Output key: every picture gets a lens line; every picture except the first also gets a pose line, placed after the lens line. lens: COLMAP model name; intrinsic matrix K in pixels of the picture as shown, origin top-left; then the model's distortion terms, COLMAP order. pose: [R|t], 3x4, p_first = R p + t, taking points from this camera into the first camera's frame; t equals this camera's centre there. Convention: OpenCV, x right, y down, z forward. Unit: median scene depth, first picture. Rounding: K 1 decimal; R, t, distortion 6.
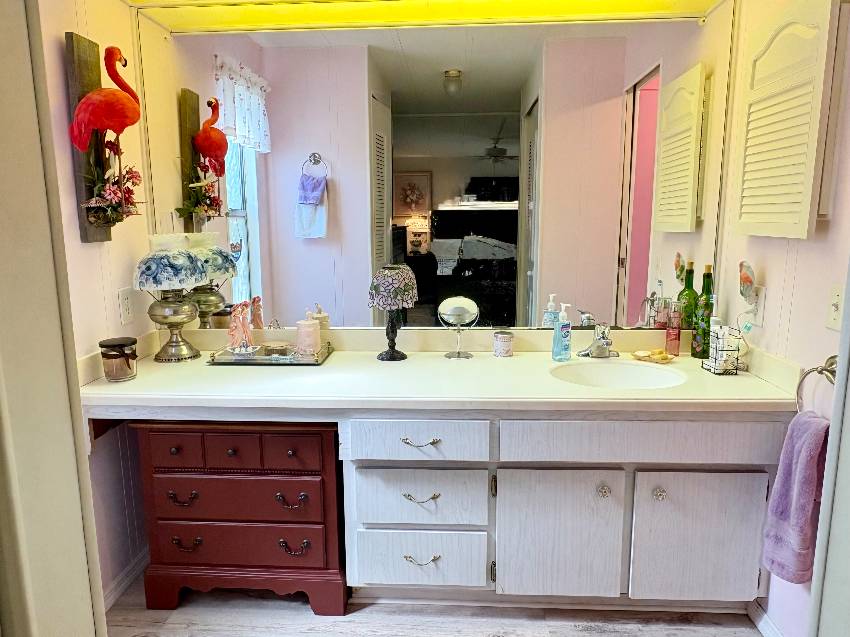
lens RADIAL K [[580.1, 0, 424.7], [0, 580.1, 316.9], [0, 0, 1]] dist [0.002652, 0.000175]
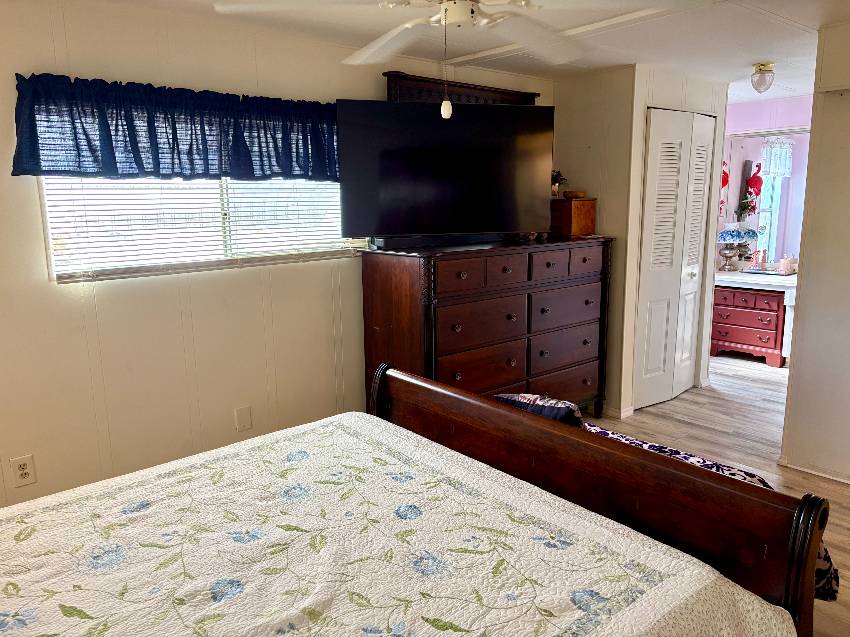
lens RADIAL K [[636.8, 0, 424.6], [0, 636.8, 318.7], [0, 0, 1]] dist [0.006966, 0.001993]
pose [[0.676356, 0.123638, -0.726124, 0.753015], [-0.115138, 0.991440, 0.061567, 0.265336], [0.727520, 0.041964, 0.684802, -1.924739]]
